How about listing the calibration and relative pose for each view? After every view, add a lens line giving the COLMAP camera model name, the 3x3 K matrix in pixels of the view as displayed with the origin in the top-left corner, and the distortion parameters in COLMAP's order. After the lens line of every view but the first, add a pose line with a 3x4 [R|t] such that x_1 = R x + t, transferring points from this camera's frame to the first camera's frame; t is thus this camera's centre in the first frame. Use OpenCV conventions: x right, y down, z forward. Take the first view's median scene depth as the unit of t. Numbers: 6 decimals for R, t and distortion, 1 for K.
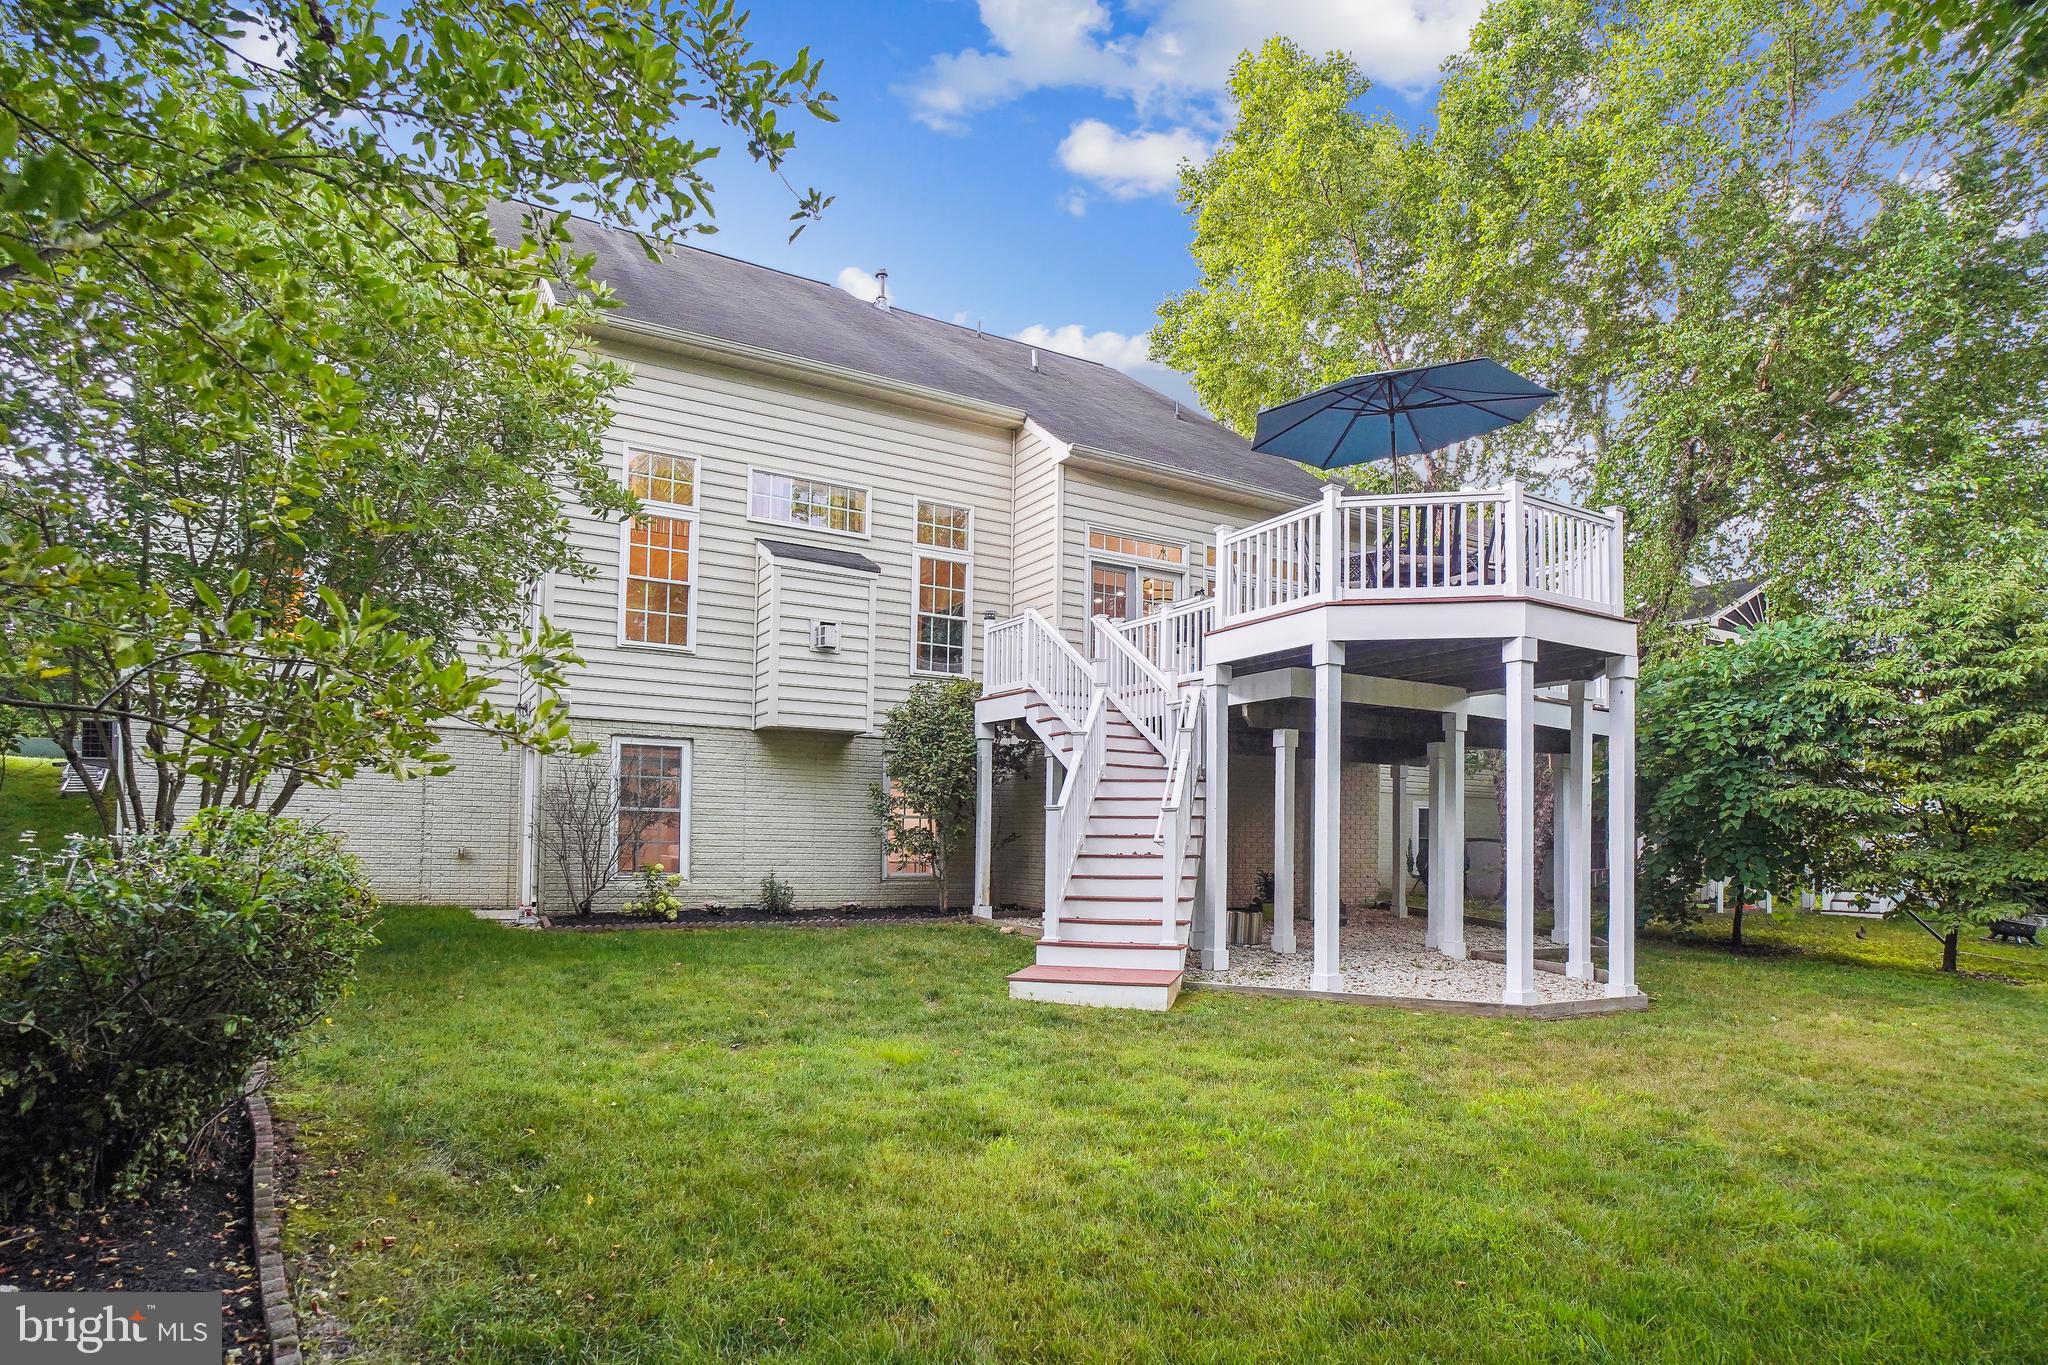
lens RADIAL K [[1122.9, 0, 1024.5], [0, 1122.9, 779.5], [0, 0, 1]] dist [-0.001301, 0.000086]
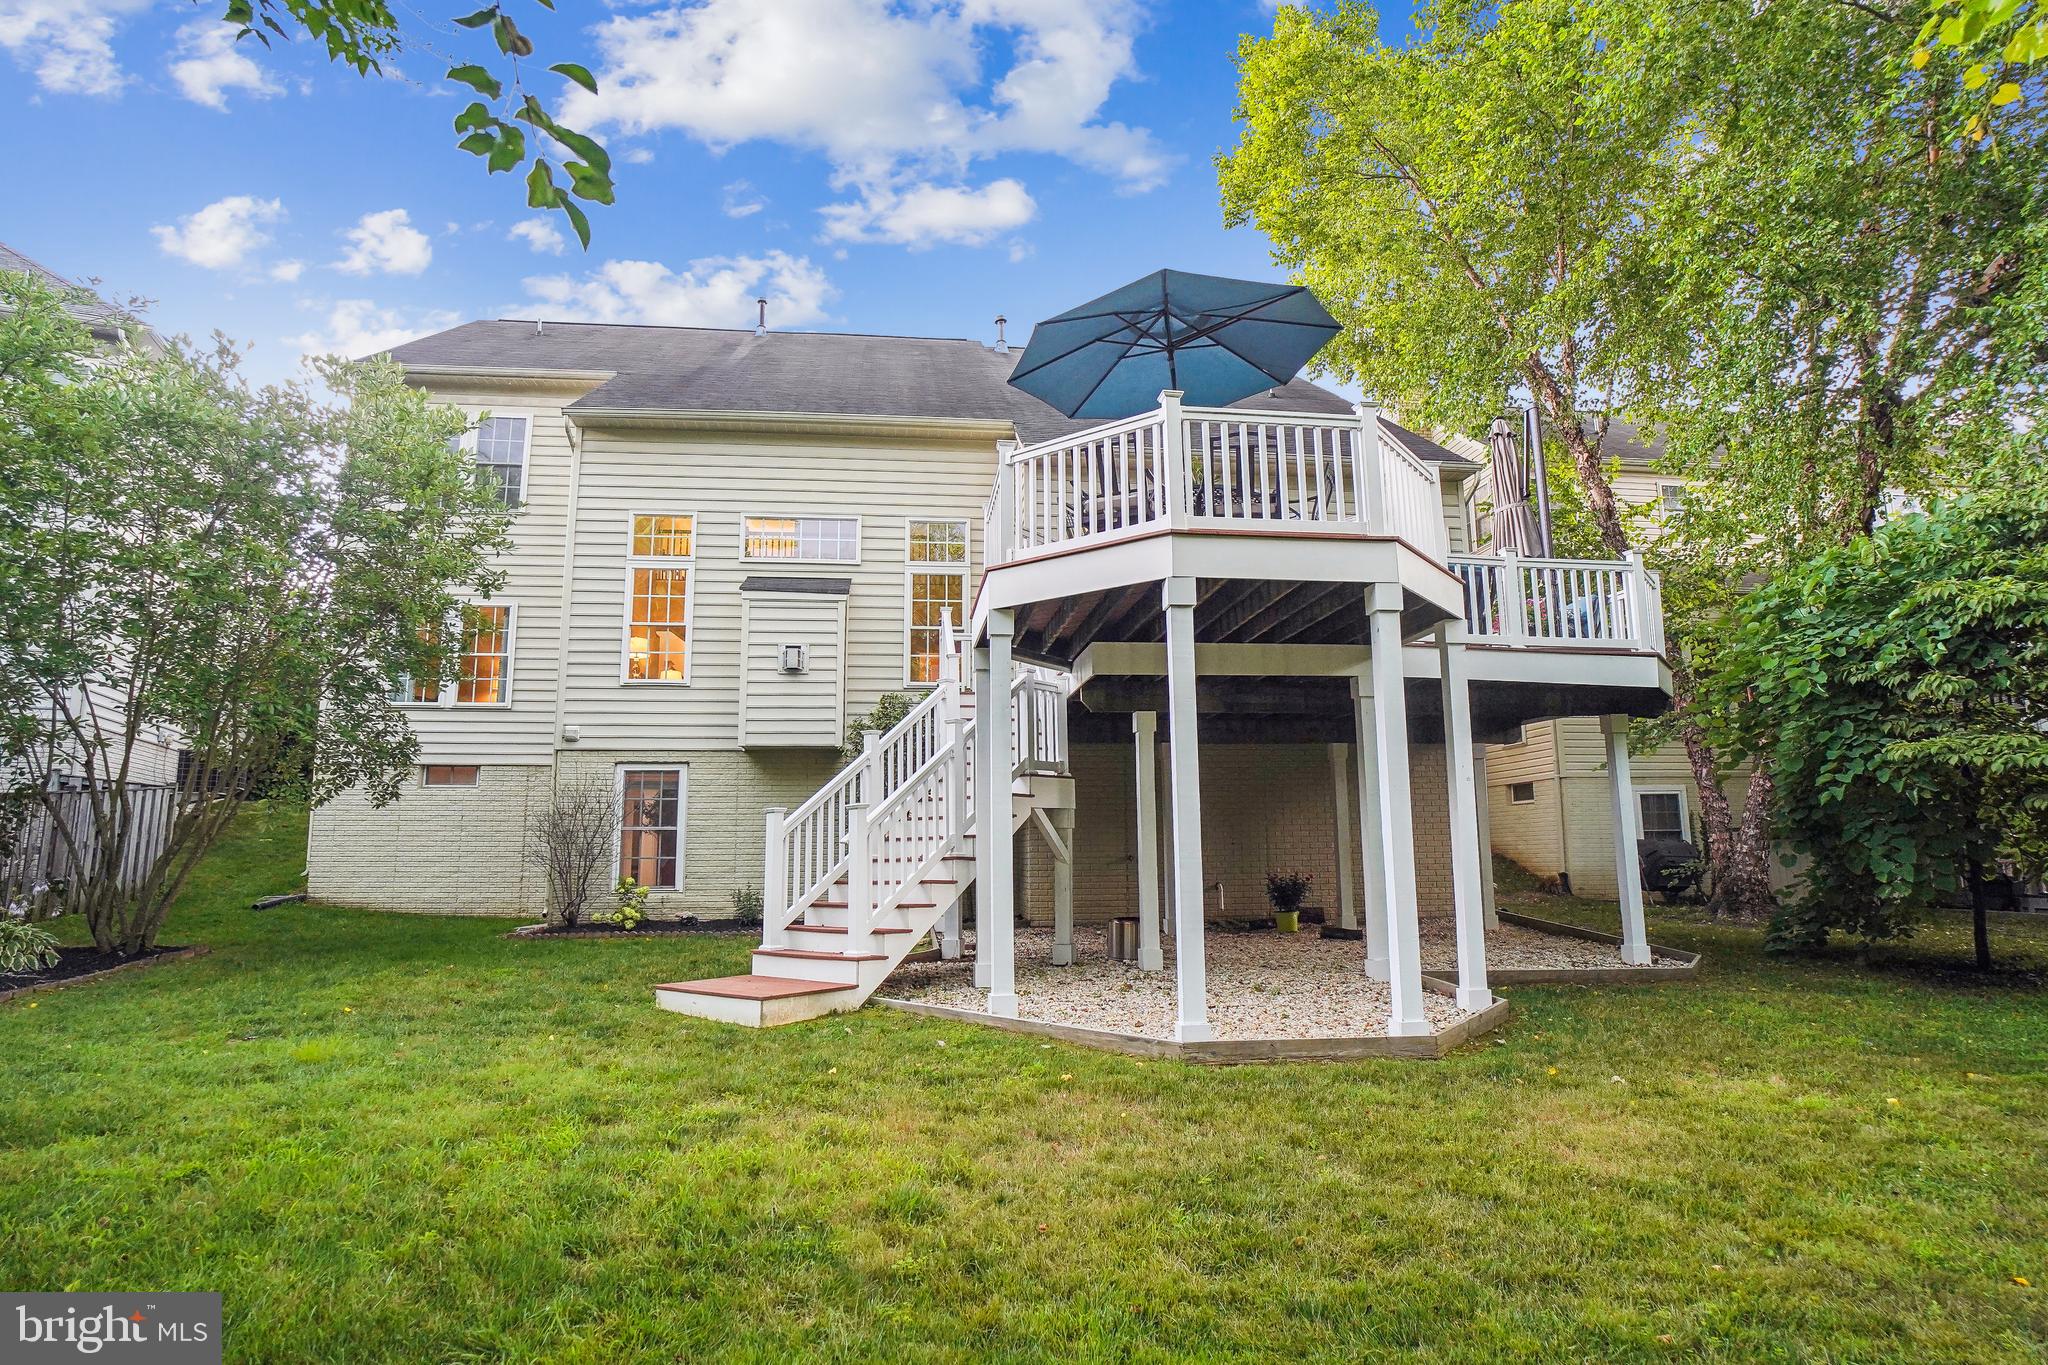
lens RADIAL K [[1070.8, 0, 1029.7], [0, 1070.8, 657.9], [0, 0, 1]] dist [-0.044091, 0.014586]
pose [[0.913321, -0.098311, -0.395197, 0.443950], [0.044584, 0.988729, -0.142924, 0.027370], [0.404794, 0.112916, 0.907410, 0.180901]]
